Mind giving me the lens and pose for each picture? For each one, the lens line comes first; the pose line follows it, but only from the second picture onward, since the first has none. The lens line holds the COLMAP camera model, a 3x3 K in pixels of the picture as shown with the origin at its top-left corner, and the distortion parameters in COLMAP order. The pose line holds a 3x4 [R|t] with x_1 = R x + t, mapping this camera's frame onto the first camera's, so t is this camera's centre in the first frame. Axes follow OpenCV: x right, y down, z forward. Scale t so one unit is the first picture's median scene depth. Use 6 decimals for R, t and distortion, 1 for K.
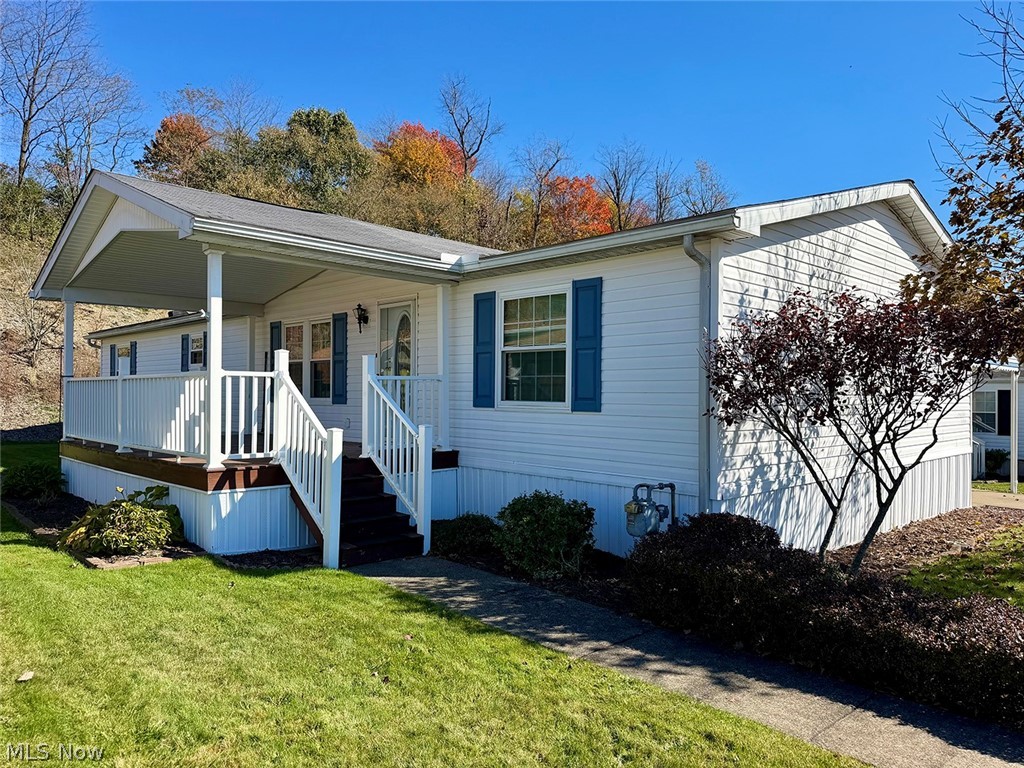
lens RADIAL K [[699.8, 0, 506.5], [0, 699.8, 388.3], [0, 0, 1]] dist [0.152509, -0.243768]
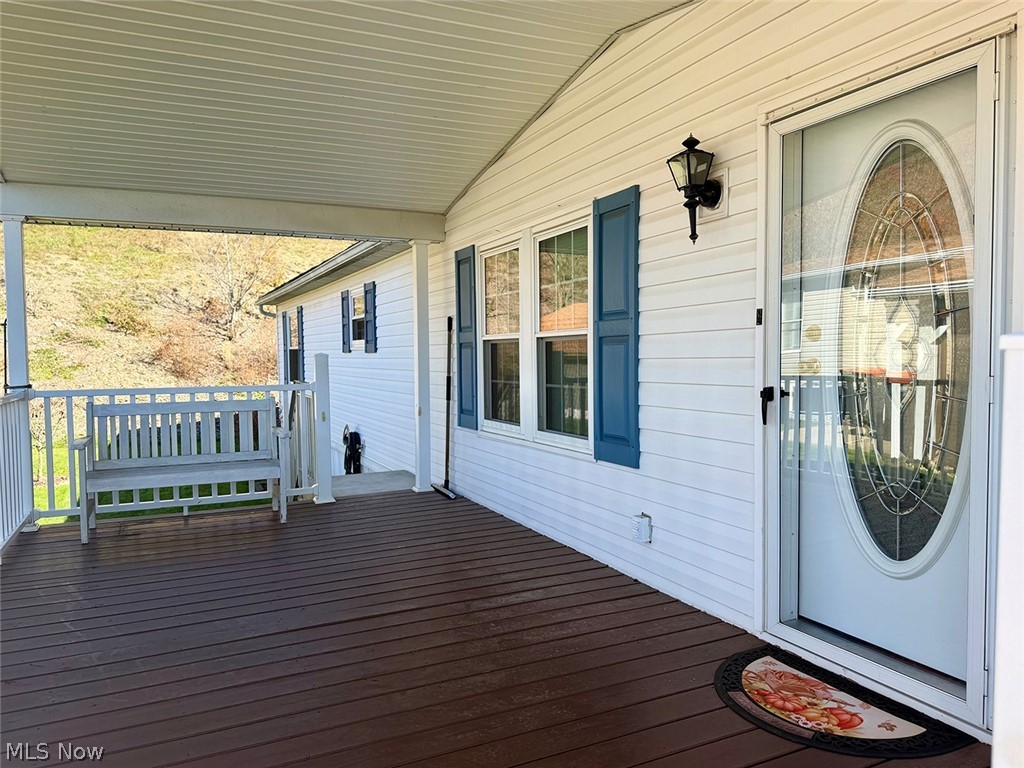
lens RADIAL K [[699.8, 0, 506.5], [0, 699.8, 388.3], [0, 0, 1]] dist [0.152509, -0.243768]
pose [[0.944801, 0.000529, -0.327644, -0.223080], [0.018824, 0.998259, 0.055894, -0.043411], [0.327103, -0.058976, 0.943147, 0.843552]]
